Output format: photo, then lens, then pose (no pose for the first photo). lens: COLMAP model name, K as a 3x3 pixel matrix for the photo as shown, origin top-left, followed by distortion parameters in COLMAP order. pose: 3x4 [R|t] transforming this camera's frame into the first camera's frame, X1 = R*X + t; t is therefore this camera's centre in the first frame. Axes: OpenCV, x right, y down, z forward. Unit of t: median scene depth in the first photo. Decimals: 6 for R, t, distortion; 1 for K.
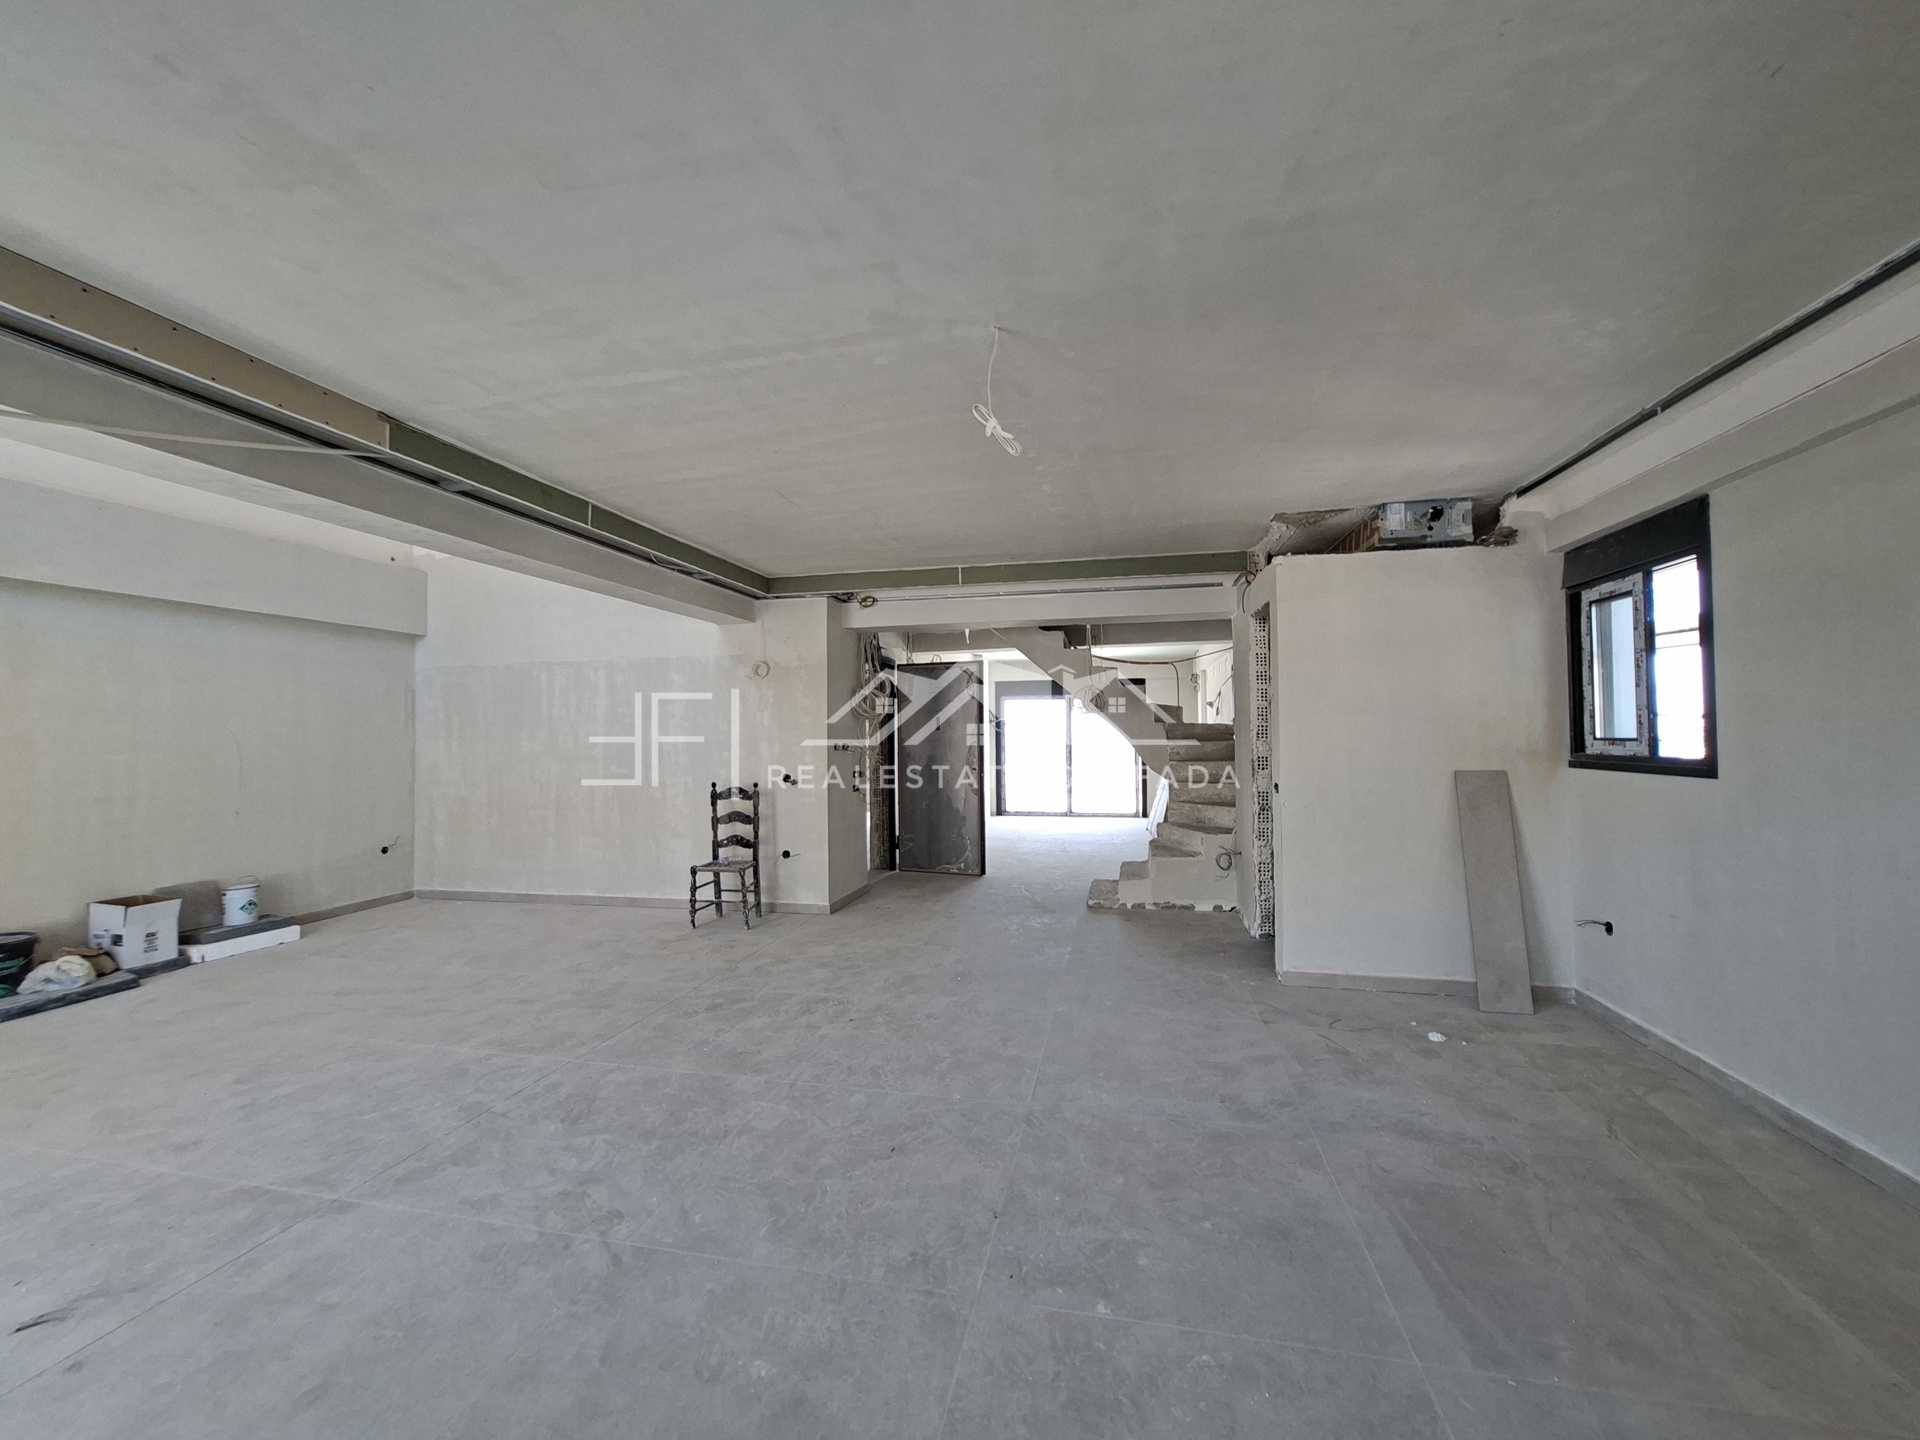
lens RADIAL K [[756.5, 0, 960.1], [0, 756.5, 717.9], [0, 0, 1]] dist [-0.005669, 0.001705]
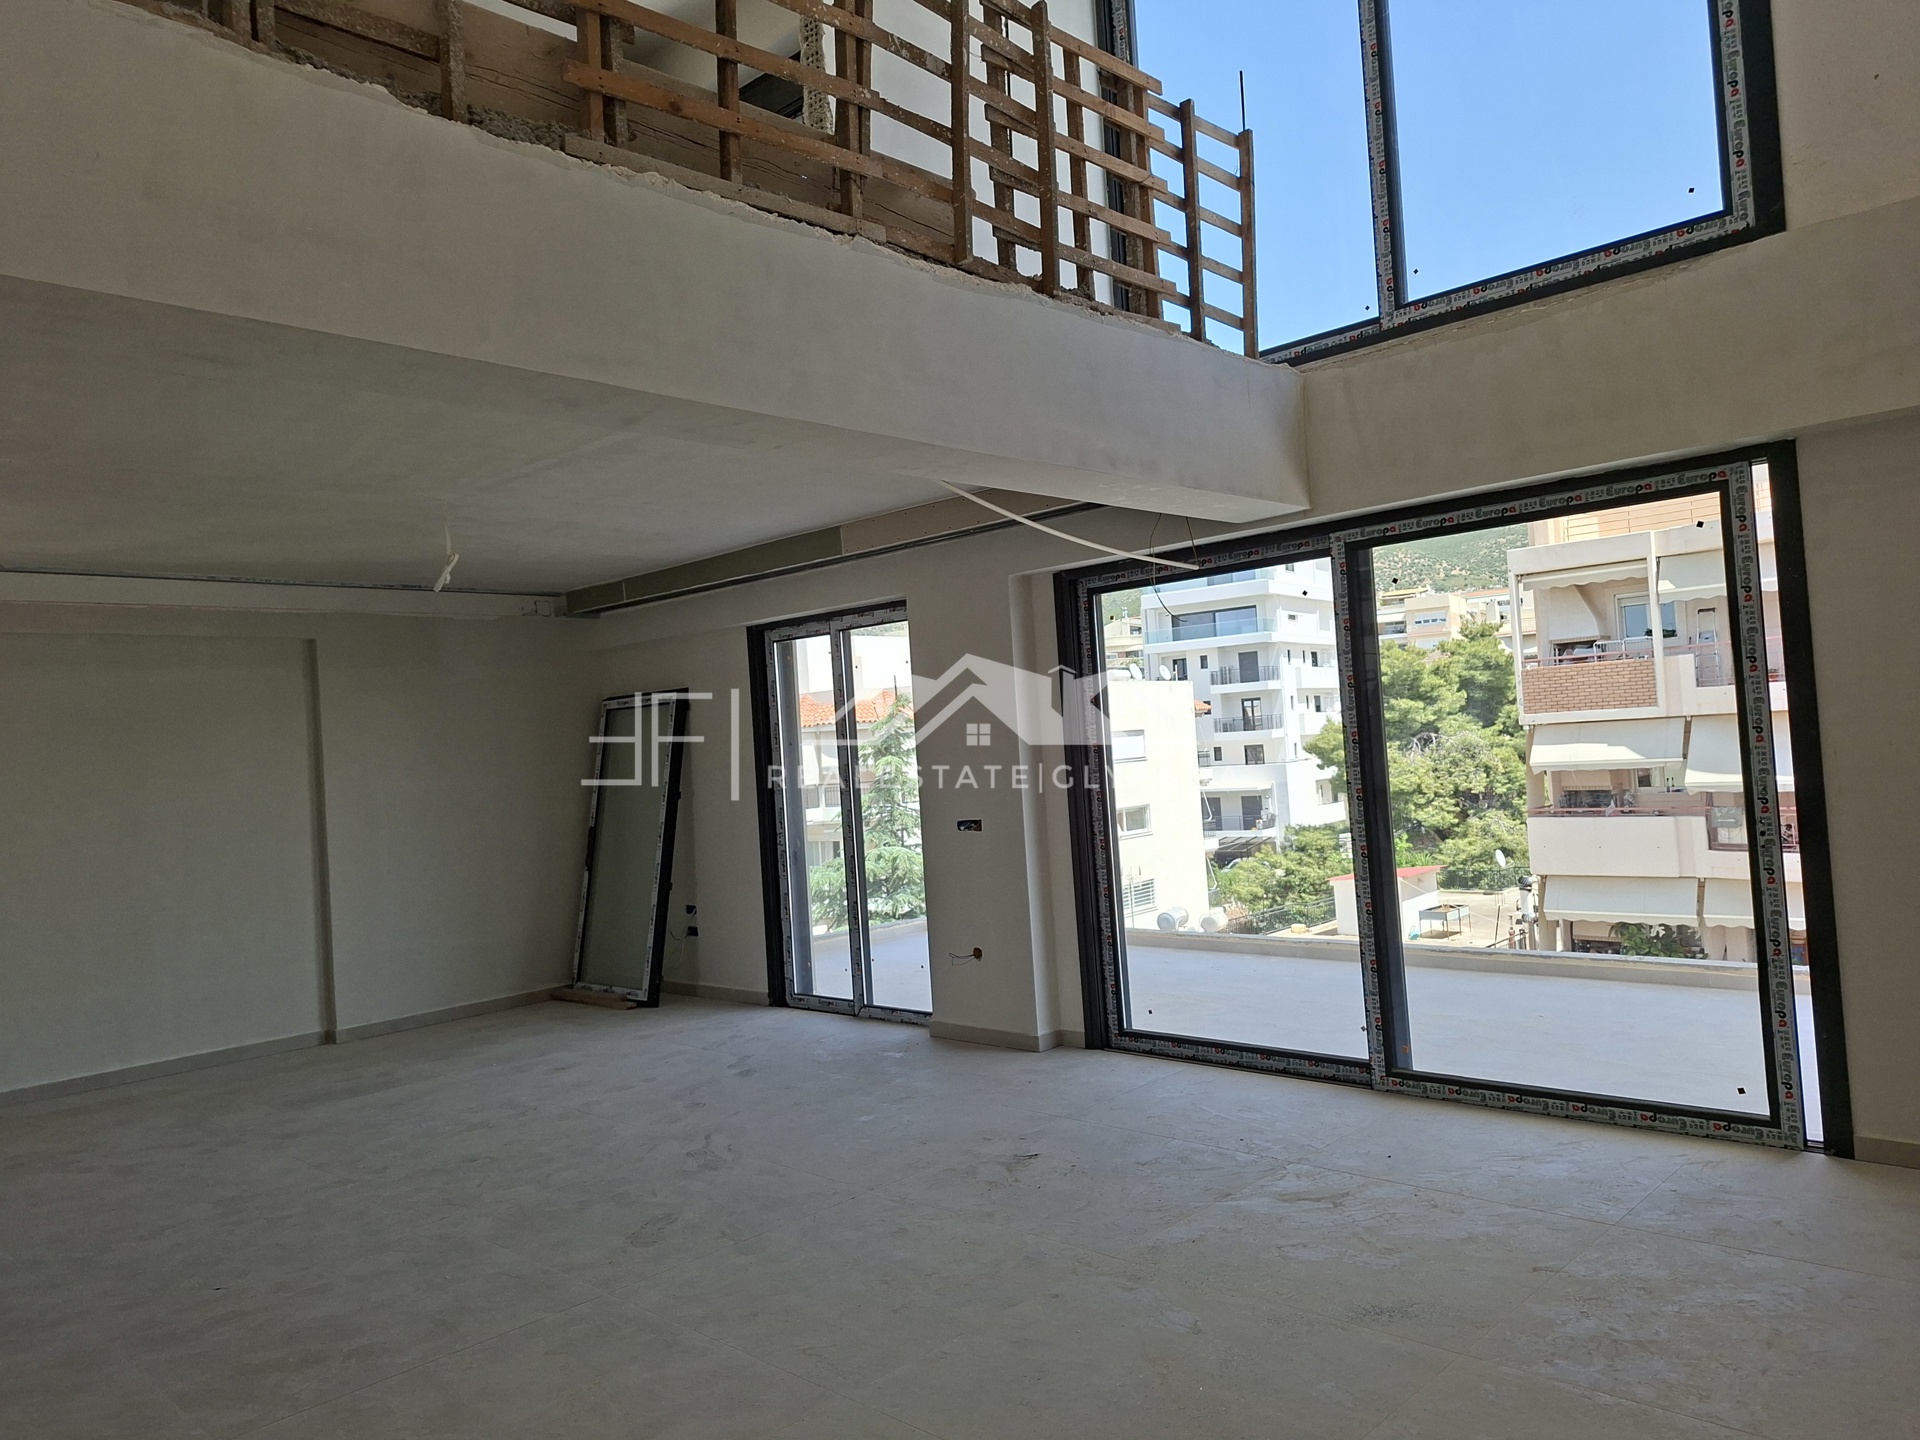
lens RADIAL K [[1341.6, 0, 964.3], [0, 1341.6, 712.4], [0, 0, 1]] dist [0.070601, -0.057618]
pose [[-0.853188, 0.077502, 0.515813, -1.177342], [0.062325, 0.996962, -0.046707, 0.028334], [-0.517866, -0.007701, -0.855427, 1.534628]]
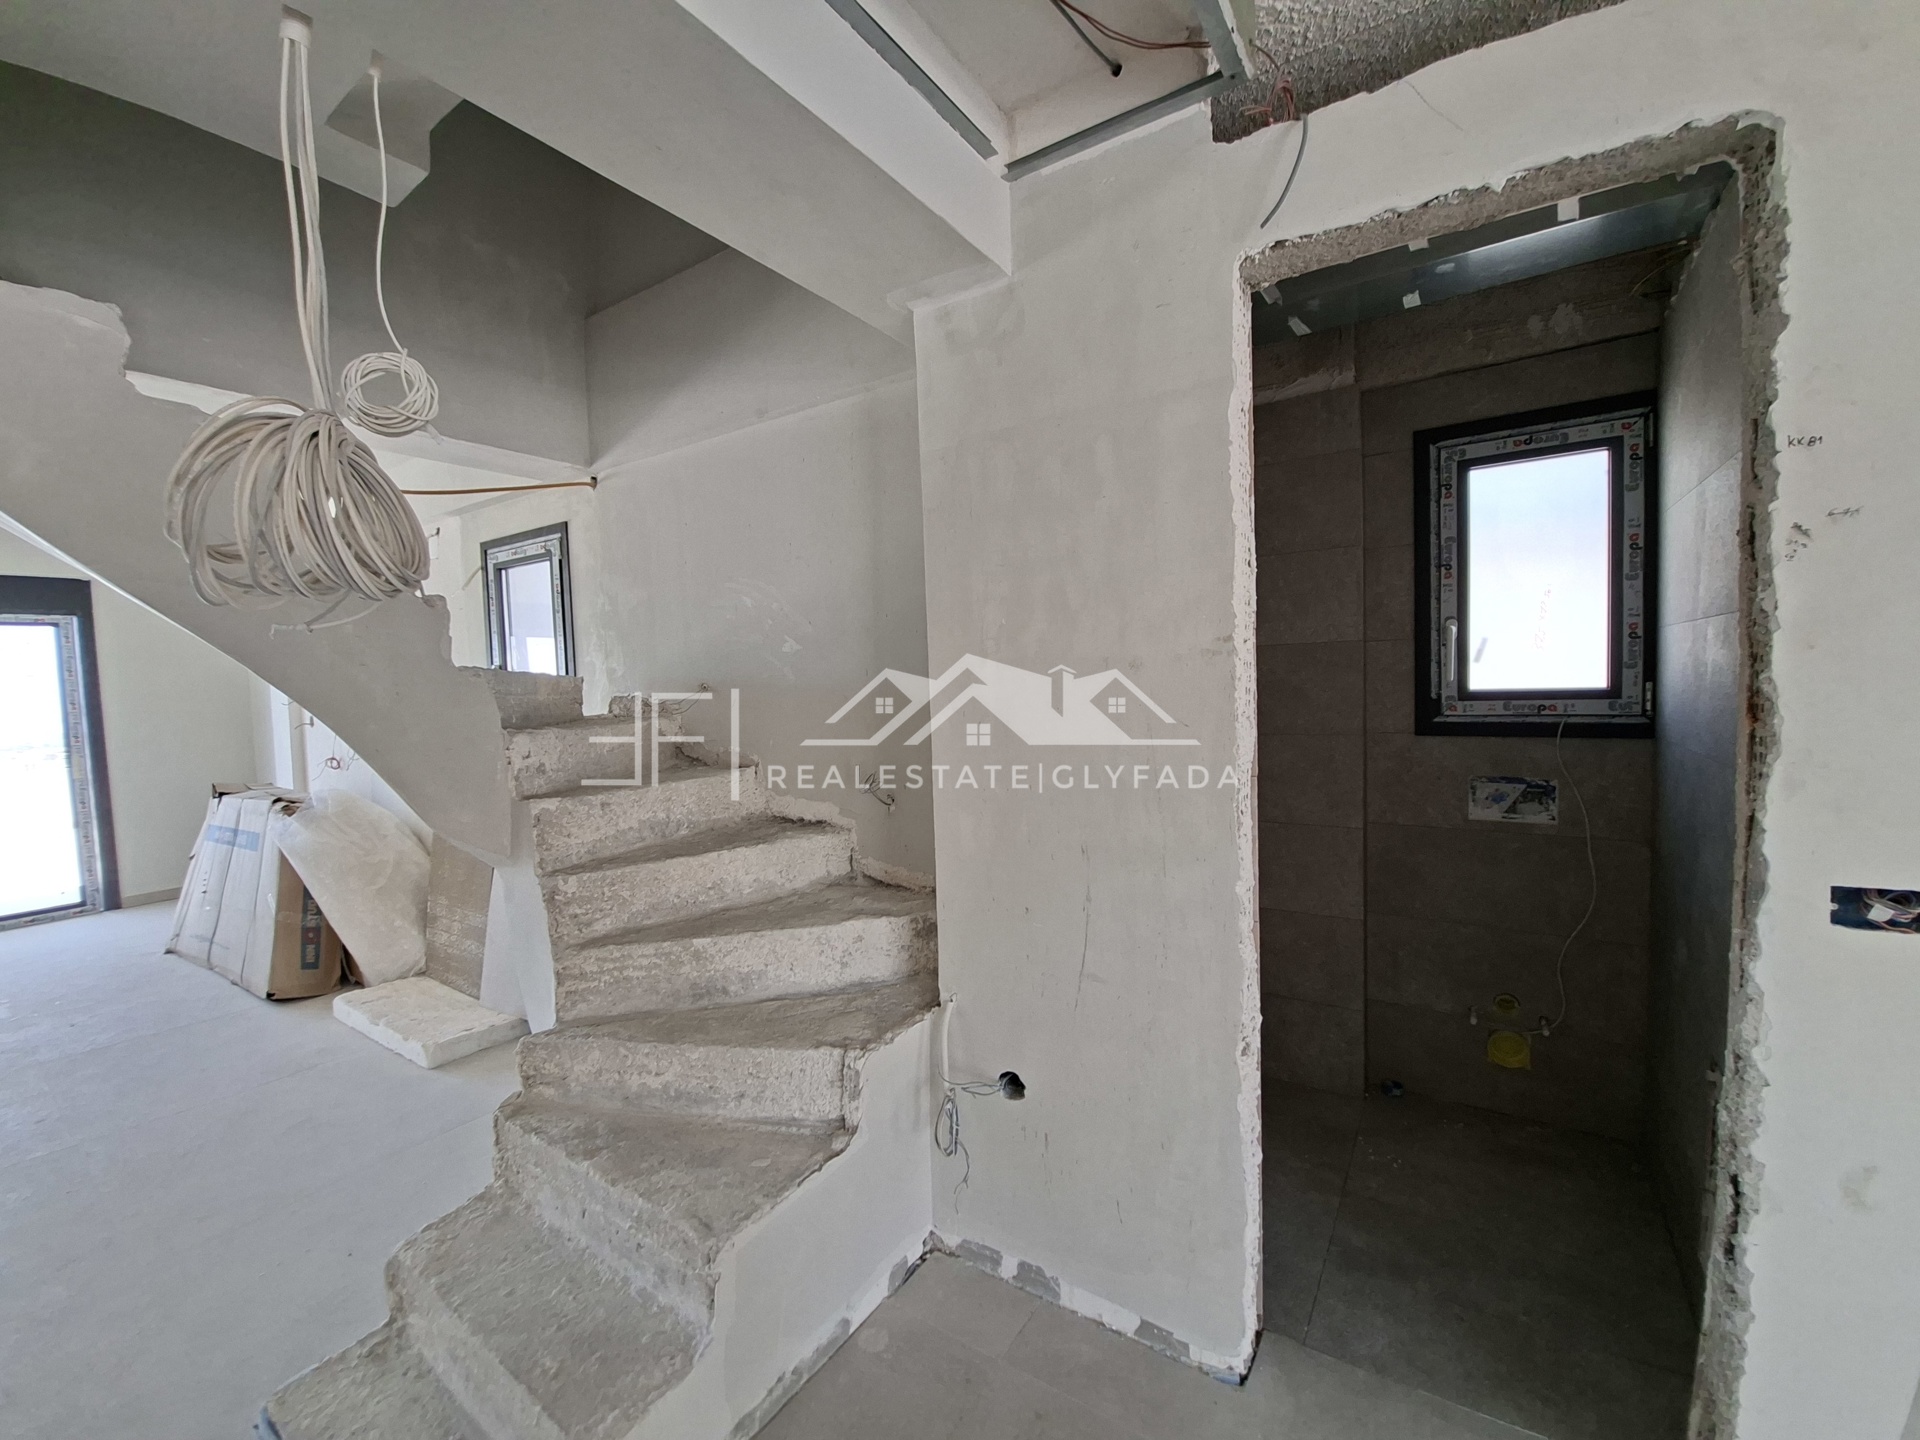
lens RADIAL K [[756.5, 0, 939.7], [0, 756.5, 718.6], [0, 0, 1]] dist [-0.005669, 0.001705]
pose [[0.380771, -0.069095, 0.922084, 0.125158], [0.023429, 0.997605, 0.065079, 0.013513], [-0.924373, -0.003176, 0.381478, 1.283262]]
